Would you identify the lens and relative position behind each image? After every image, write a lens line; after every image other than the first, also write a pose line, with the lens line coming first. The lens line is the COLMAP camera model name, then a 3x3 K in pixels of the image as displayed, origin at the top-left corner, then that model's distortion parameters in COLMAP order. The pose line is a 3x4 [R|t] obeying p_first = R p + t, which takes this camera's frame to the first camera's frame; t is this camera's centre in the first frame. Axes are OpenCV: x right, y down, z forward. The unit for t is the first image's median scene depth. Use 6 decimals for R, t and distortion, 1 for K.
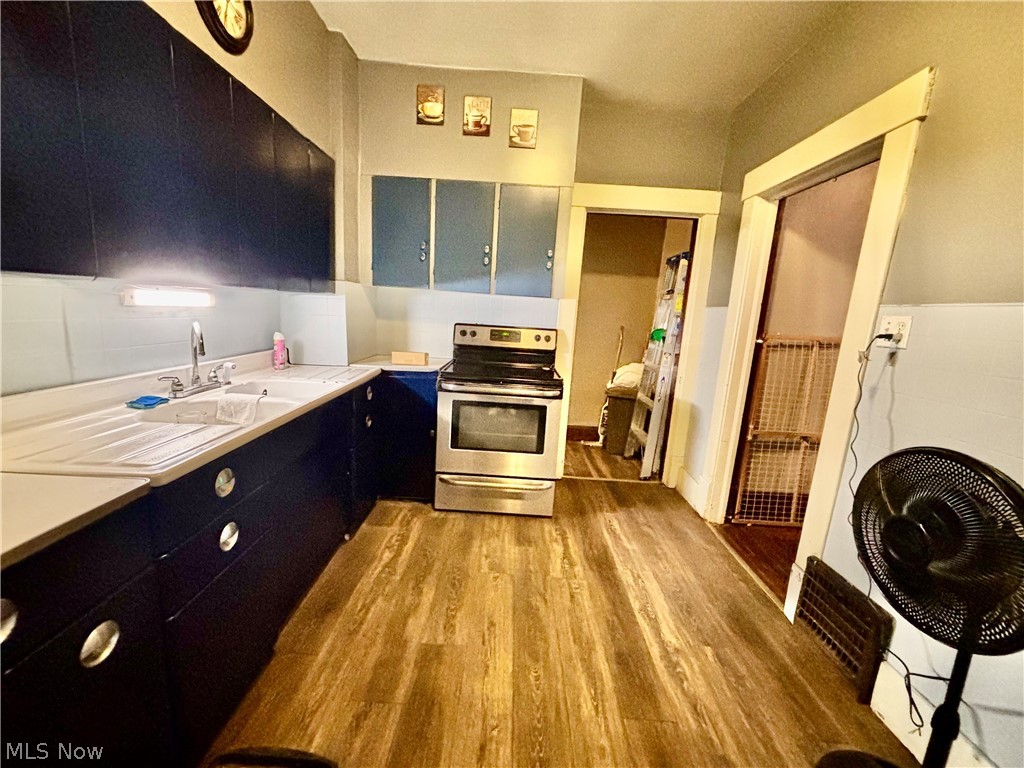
lens RADIAL K [[416.1, 0, 506.2], [0, 416.1, 383.0], [0, 0, 1]] dist [-0.001093, 0.000018]
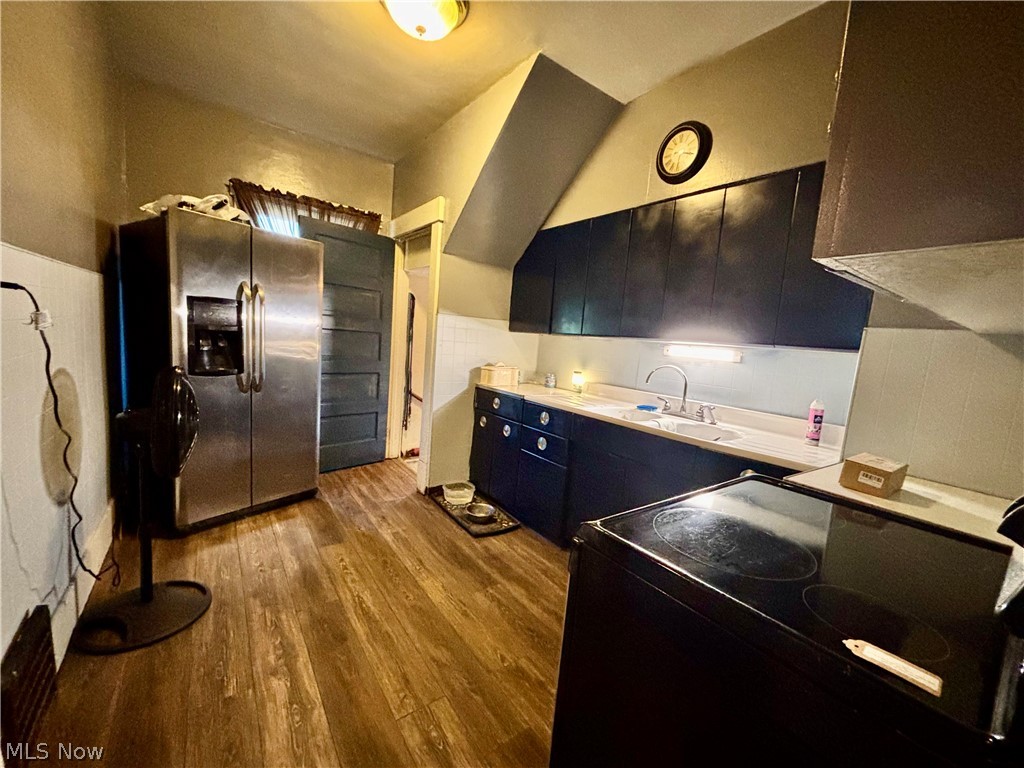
lens RADIAL K [[416.1, 0, 505.1], [0, 416.1, 384.8], [0, 0, 1]] dist [-0.001093, 0.000018]
pose [[-0.794806, -0.065225, -0.603348, 0.582457], [-0.239422, 0.947265, 0.212992, -0.241003], [0.557638, 0.313743, -0.768508, 1.725522]]
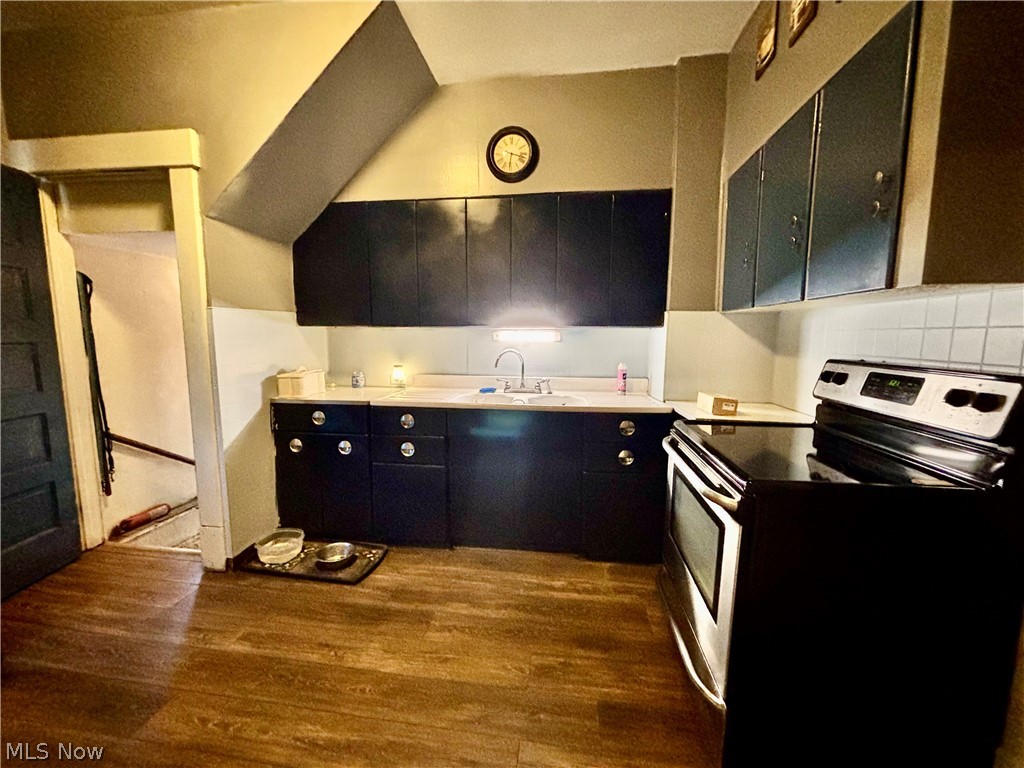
lens RADIAL K [[416.1, 0, 516.8], [0, 416.1, 385.5], [0, 0, 1]] dist [-0.001093, 0.000018]
pose [[-0.122027, 0.052973, -0.991112, 0.847727], [-0.193057, 0.978236, 0.076054, -0.125399], [0.973570, 0.200622, -0.109145, 1.155389]]
